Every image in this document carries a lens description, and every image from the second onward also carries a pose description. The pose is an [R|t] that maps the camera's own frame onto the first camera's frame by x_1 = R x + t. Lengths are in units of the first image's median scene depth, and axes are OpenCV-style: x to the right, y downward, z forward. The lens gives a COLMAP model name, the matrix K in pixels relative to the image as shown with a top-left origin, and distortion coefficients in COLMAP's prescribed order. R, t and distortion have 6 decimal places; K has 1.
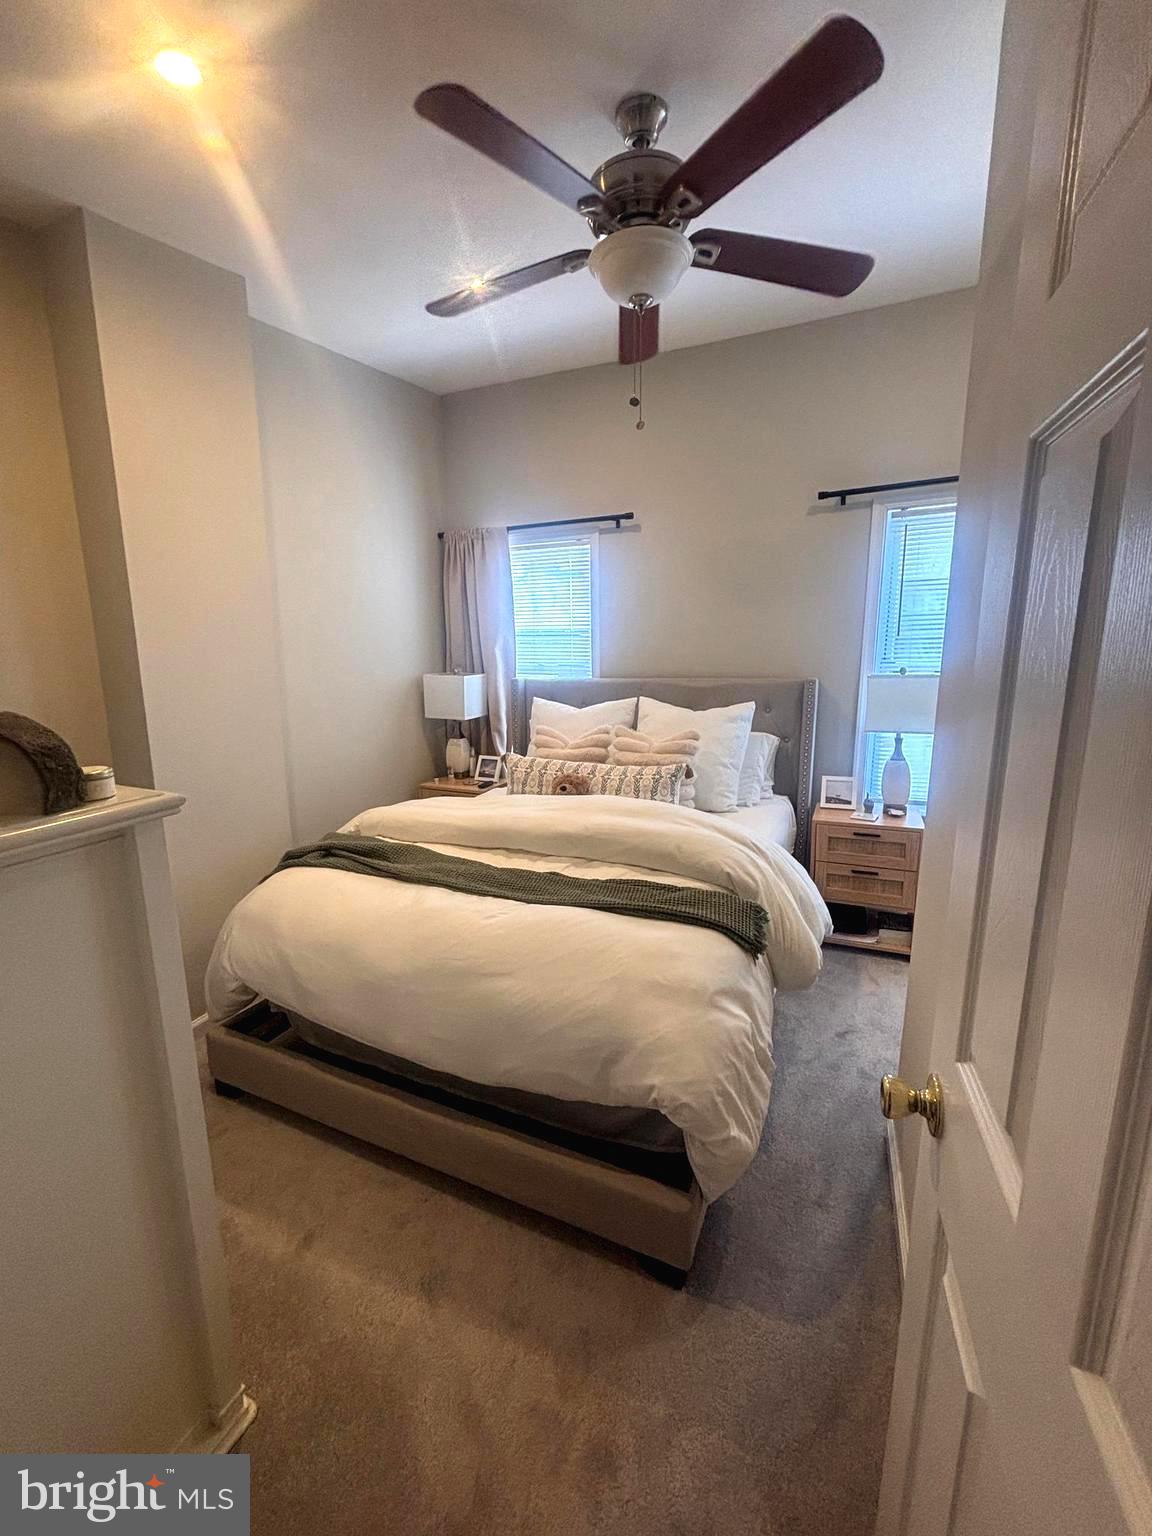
lens RADIAL K [[614.0, 0, 573.1], [0, 614.0, 765.2], [0, 0, 1]] dist [-0.000029, 0.000386]
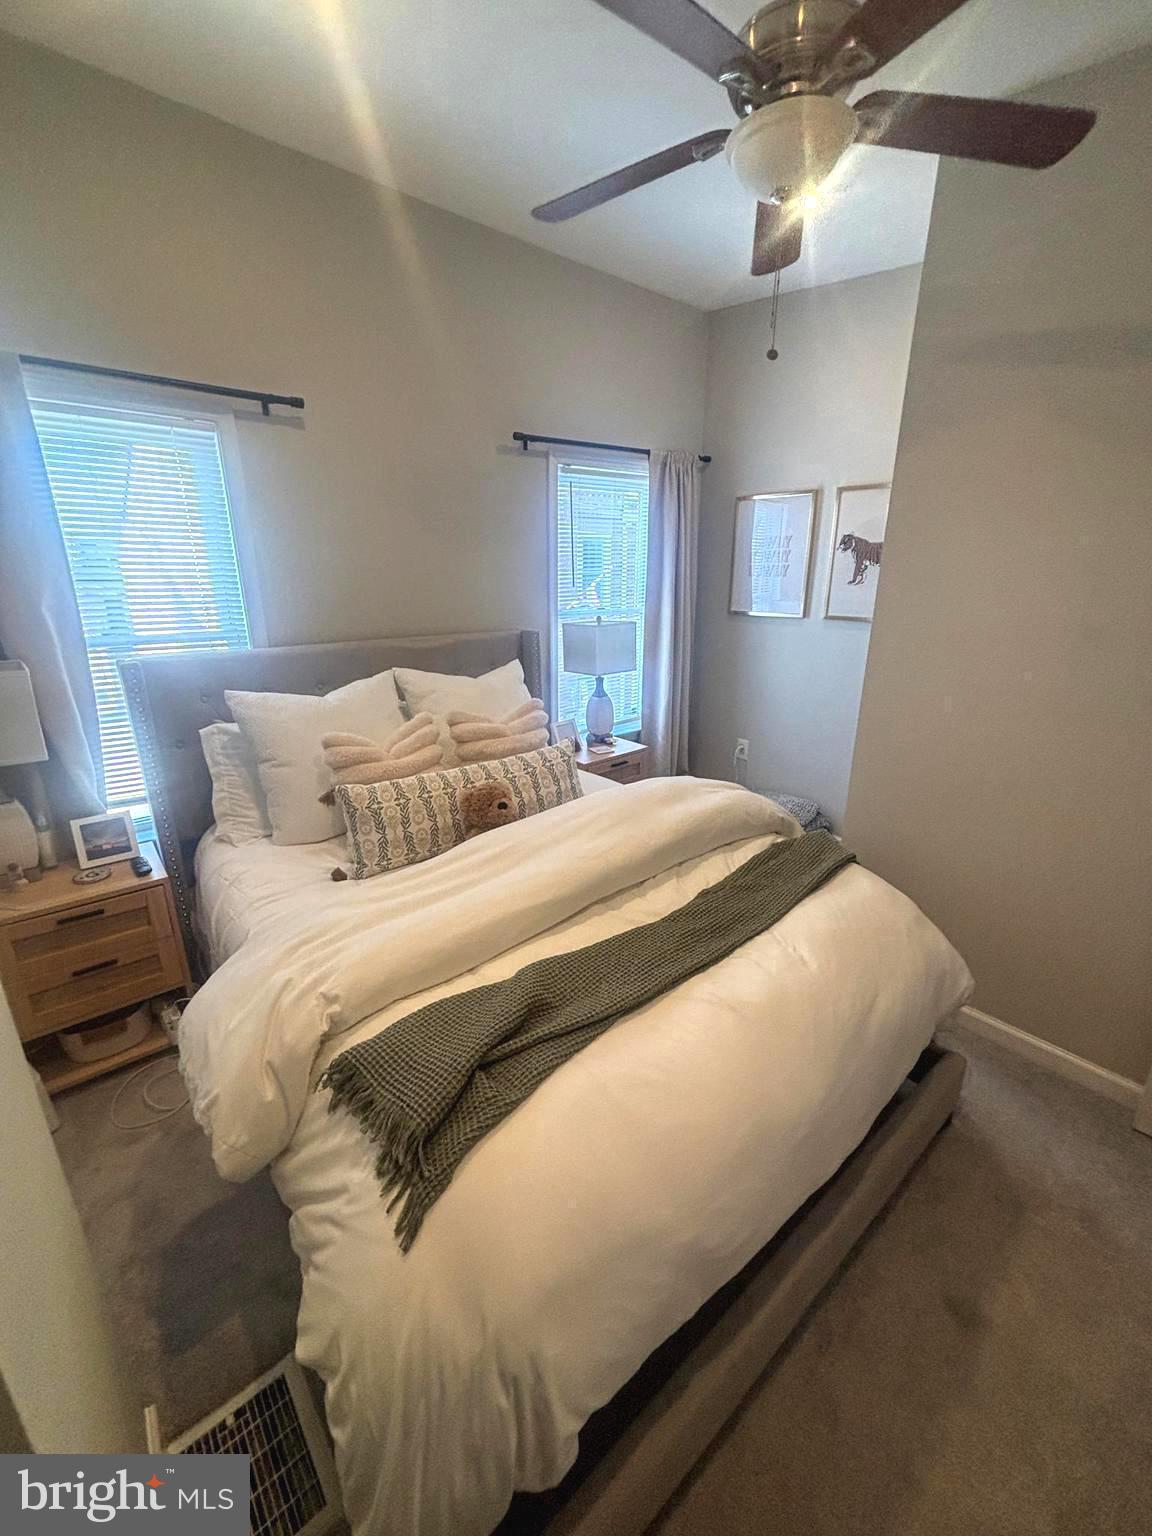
lens RADIAL K [[617.8, 0, 614.4], [0, 617.8, 758.5], [0, 0, 1]] dist [-0.002647, -0.000200]
pose [[0.431862, -0.250469, 0.866464, -0.492091], [0.159941, 0.966709, 0.199729, -0.122810], [-0.887645, 0.052328, 0.457546, 0.454172]]
